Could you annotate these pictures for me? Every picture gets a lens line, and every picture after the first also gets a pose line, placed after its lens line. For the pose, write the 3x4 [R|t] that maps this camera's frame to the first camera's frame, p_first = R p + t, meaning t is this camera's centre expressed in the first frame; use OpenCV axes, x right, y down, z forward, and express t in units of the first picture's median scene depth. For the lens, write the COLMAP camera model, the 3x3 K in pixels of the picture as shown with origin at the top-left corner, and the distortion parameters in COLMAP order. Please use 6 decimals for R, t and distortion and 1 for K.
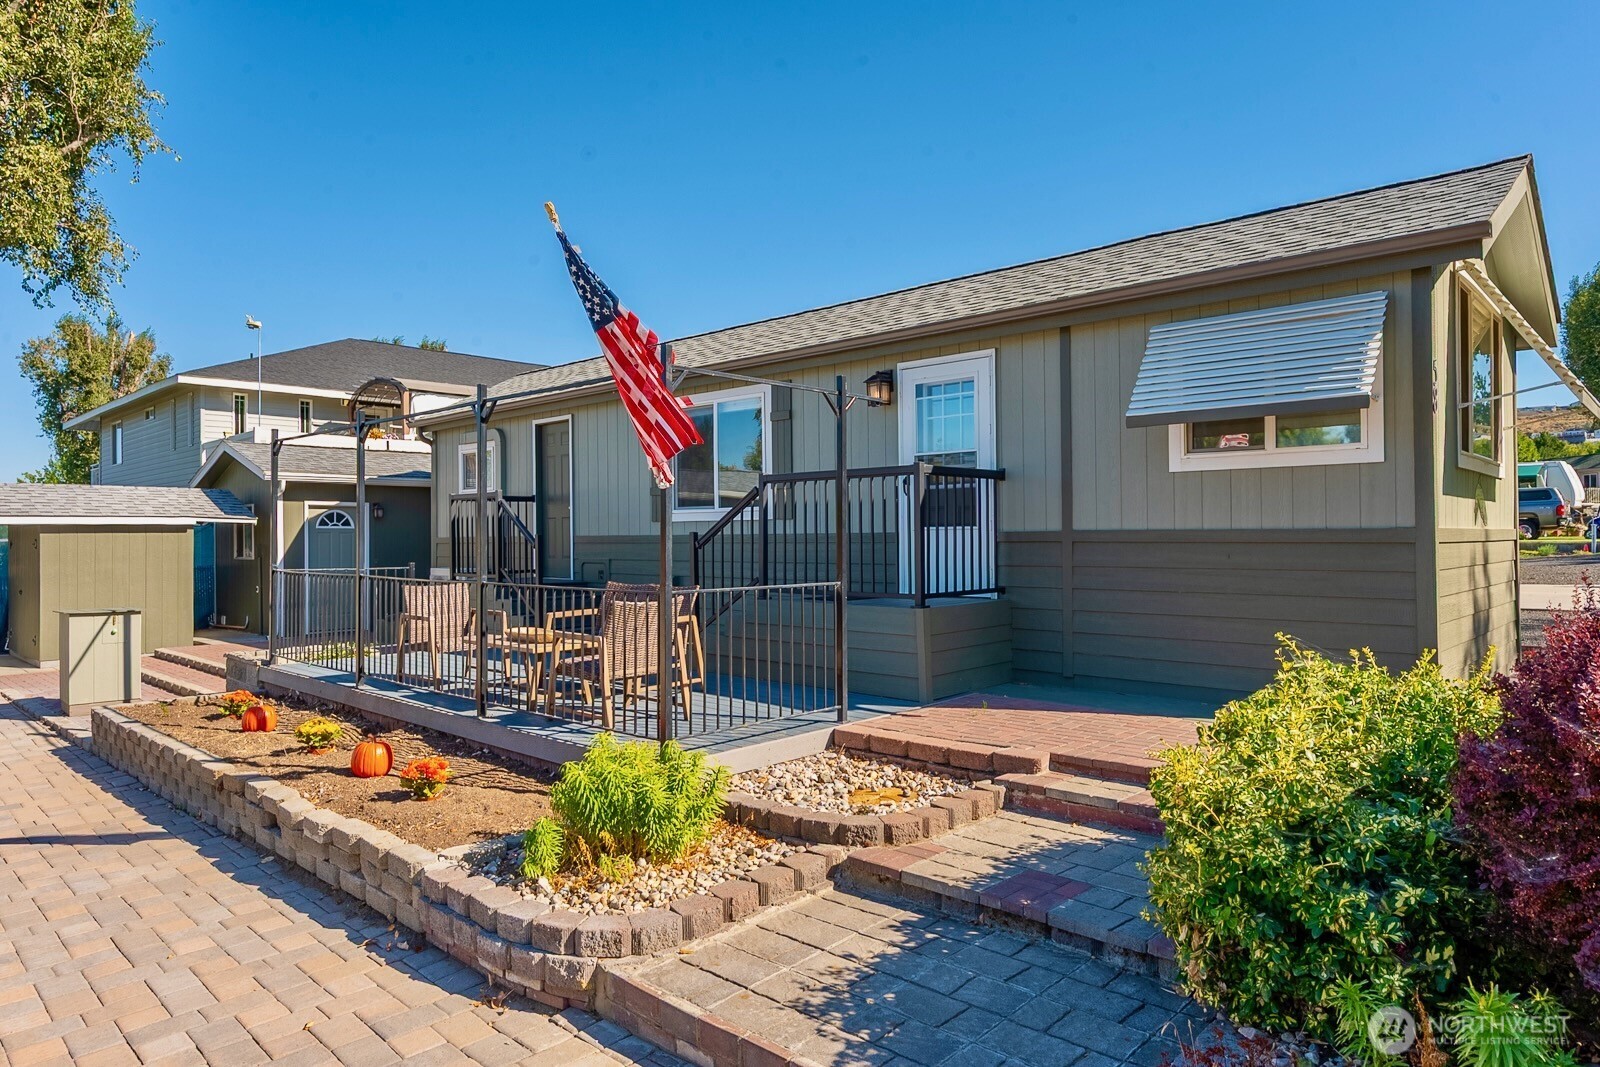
lens RADIAL K [[959.9, 0, 800.0], [0, 959.9, 533.5], [0, 0, 1]] dist [-0.001232, -0.001006]
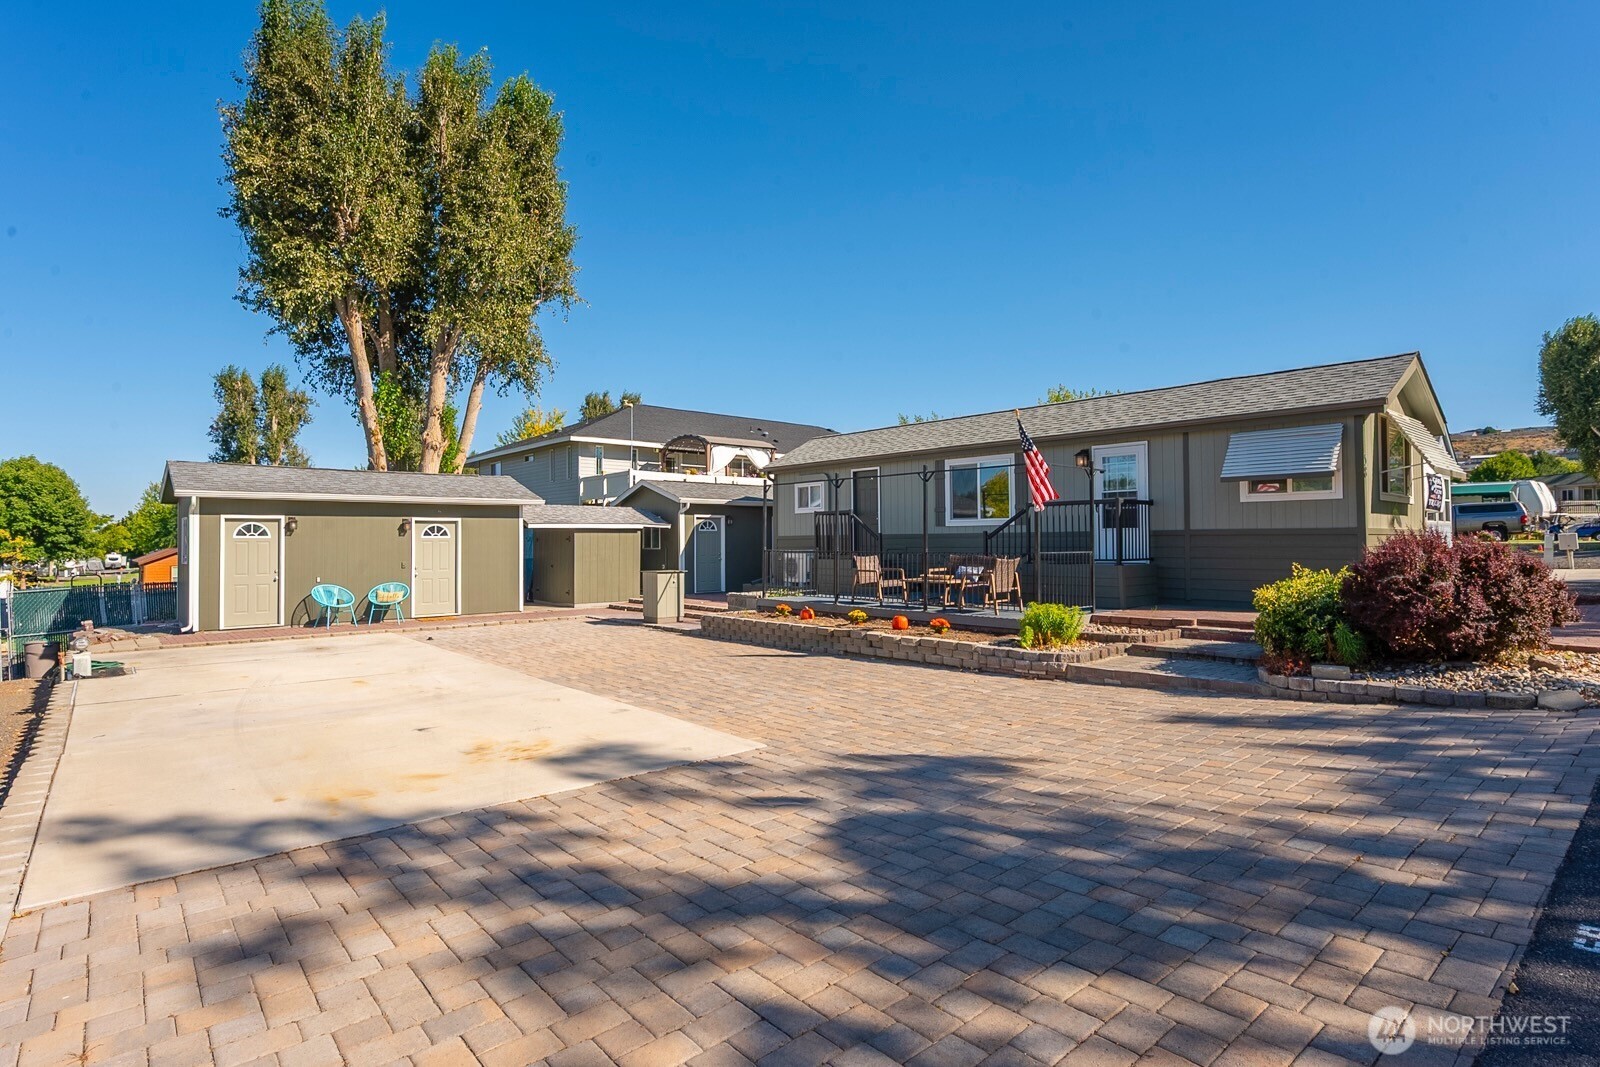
lens RADIAL K [[808.3, 0, 796.5], [0, 808.3, 525.3], [0, 0, 1]] dist [-0.000151, 0.000064]
pose [[0.995752, -0.000130, -0.092075, -0.370904], [-0.001455, 0.999852, -0.017141, 0.017061], [0.092064, 0.017203, 0.995605, -0.755171]]
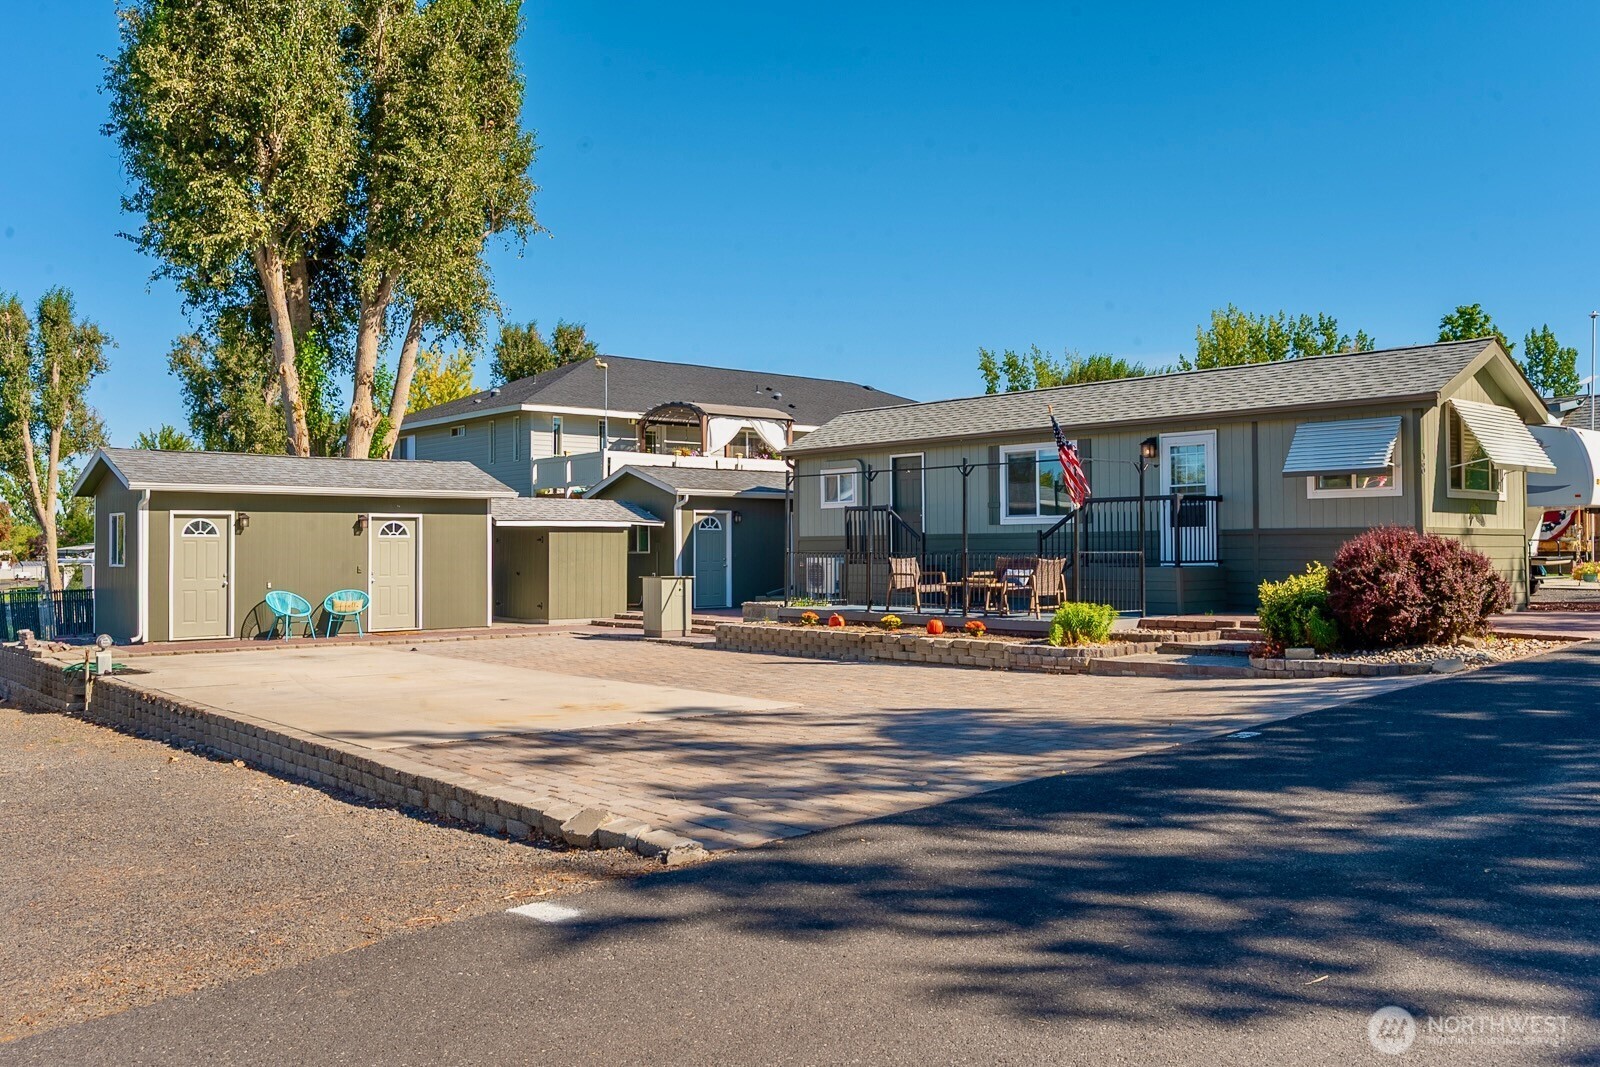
lens RADIAL K [[1330.6, 0, 800.0], [0, 1330.6, 533.5], [0, 0, 1]] dist [-0.009294, -0.002286]
pose [[0.994547, 0.002224, -0.104262, -0.312560], [-0.003231, 0.999950, -0.009488, 0.031143], [0.104236, 0.009773, 0.994505, -1.553856]]
